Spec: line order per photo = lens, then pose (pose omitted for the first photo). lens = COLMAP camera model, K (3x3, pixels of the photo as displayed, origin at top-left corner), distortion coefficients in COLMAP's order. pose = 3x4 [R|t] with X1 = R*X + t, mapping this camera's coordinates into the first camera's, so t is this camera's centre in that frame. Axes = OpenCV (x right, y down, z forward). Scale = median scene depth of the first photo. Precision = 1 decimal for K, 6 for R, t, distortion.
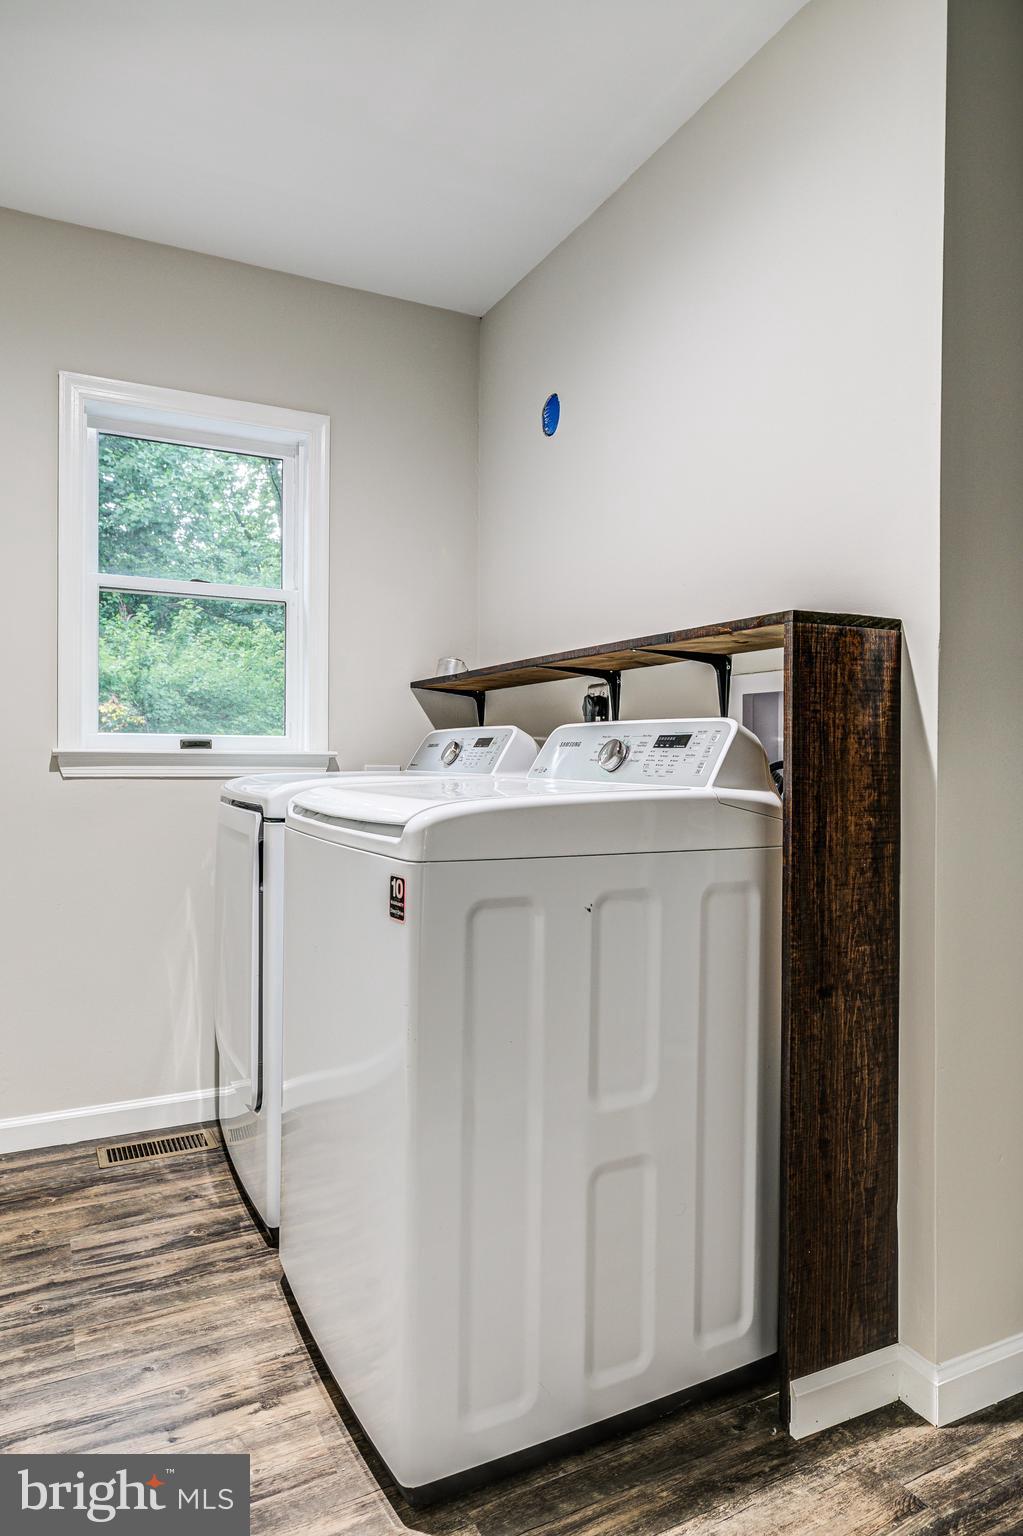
lens RADIAL K [[979.7, 0, 512.1], [0, 979.7, 766.6], [0, 0, 1]] dist [0.000118, 0.000022]
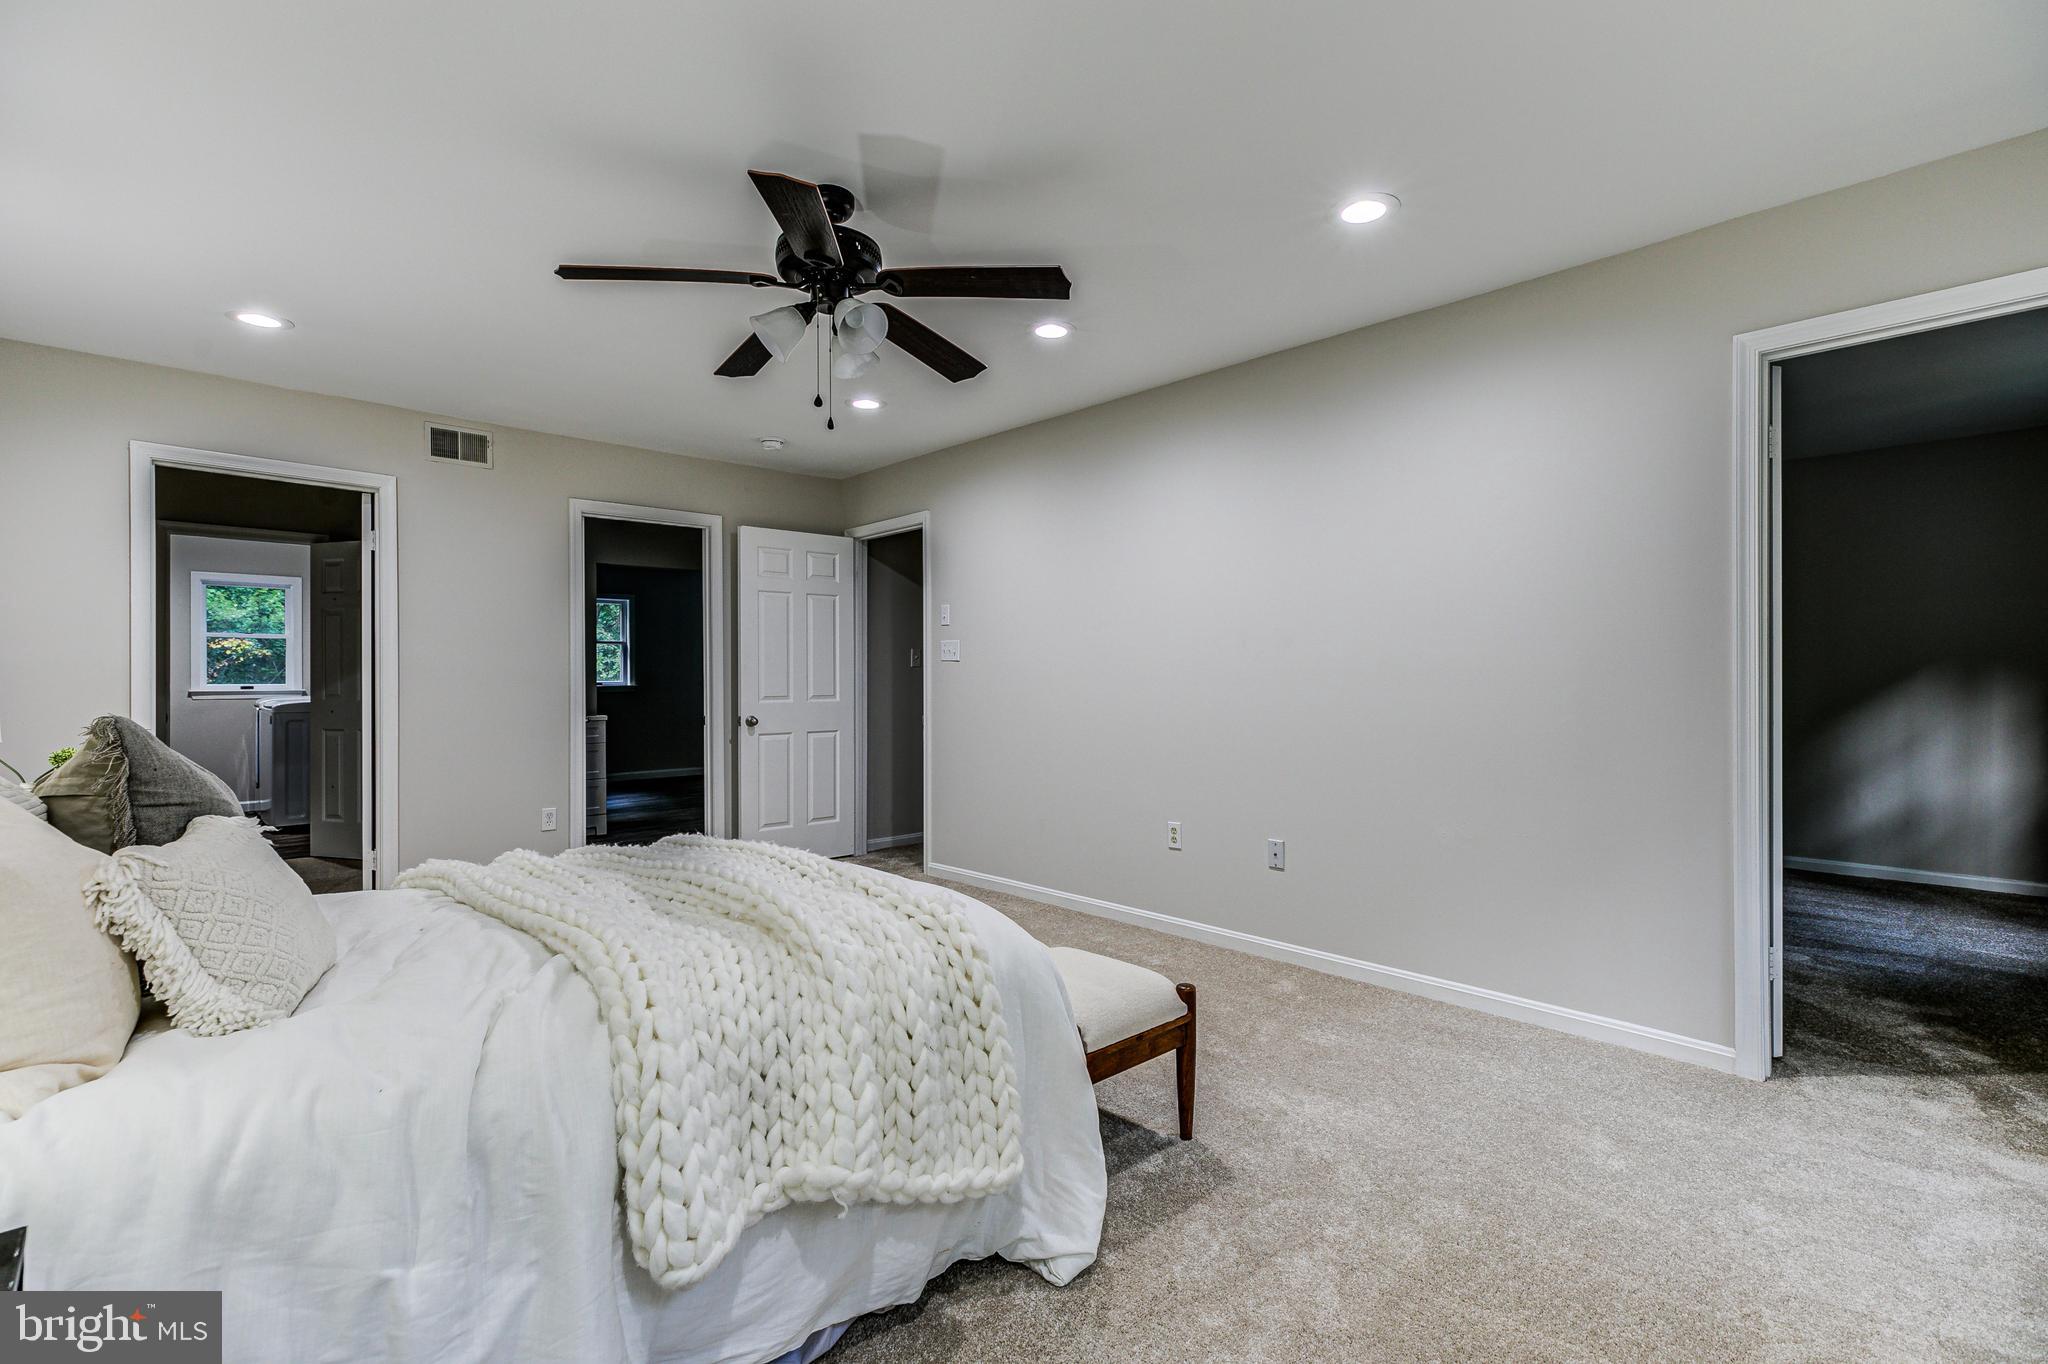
lens RADIAL K [[942.6, 0, 1025.6], [0, 942.6, 672.1], [0, 0, 1]] dist [0.002535, 0.000666]
pose [[0.955082, -0.006804, 0.296263, 1.140400], [0.011452, 0.999837, -0.013955, -0.004172], [-0.296120, 0.016721, 0.955005, -2.560716]]
